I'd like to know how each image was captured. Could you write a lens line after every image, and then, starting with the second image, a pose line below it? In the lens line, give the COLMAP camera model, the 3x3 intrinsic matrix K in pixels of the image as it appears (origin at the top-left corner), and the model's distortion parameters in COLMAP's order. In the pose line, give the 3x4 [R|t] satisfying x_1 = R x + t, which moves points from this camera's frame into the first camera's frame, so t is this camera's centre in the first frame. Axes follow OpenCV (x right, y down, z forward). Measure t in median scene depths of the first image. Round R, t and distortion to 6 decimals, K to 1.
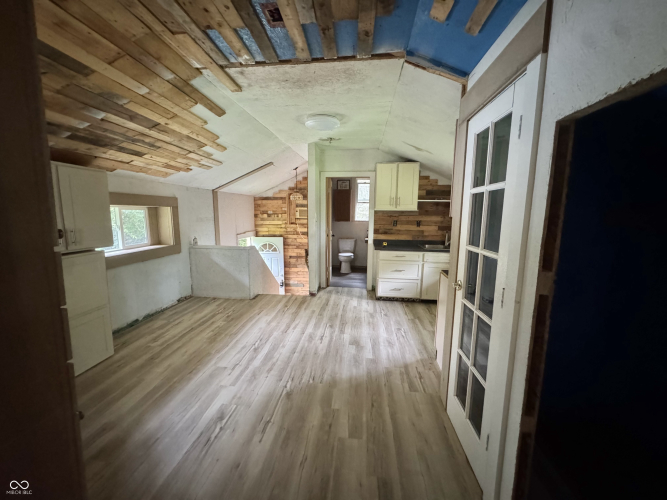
lens RADIAL K [[269.6, 0, 333.2], [0, 269.6, 249.1], [0, 0, 1]] dist [0.001125, -0.000010]
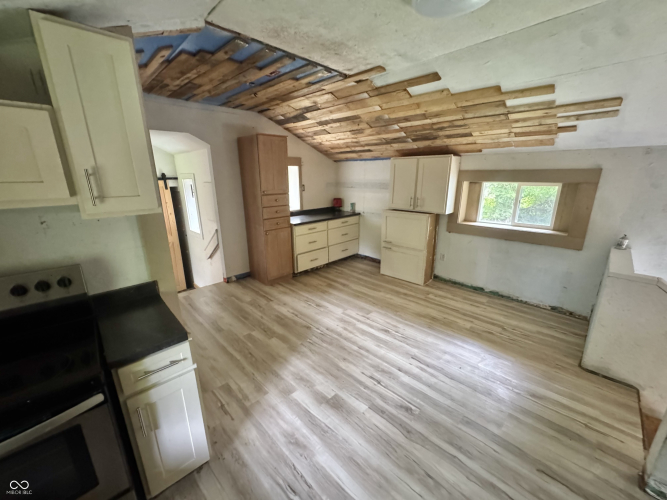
lens RADIAL K [[269.6, 0, 334.2], [0, 269.6, 250.0], [0, 0, 1]] dist [0.001125, -0.000010]
pose [[-0.628173, 0.206835, -0.750079, 0.524817], [-0.107138, 0.931844, 0.346682, -0.235902], [0.770662, 0.298139, -0.563199, 1.324626]]
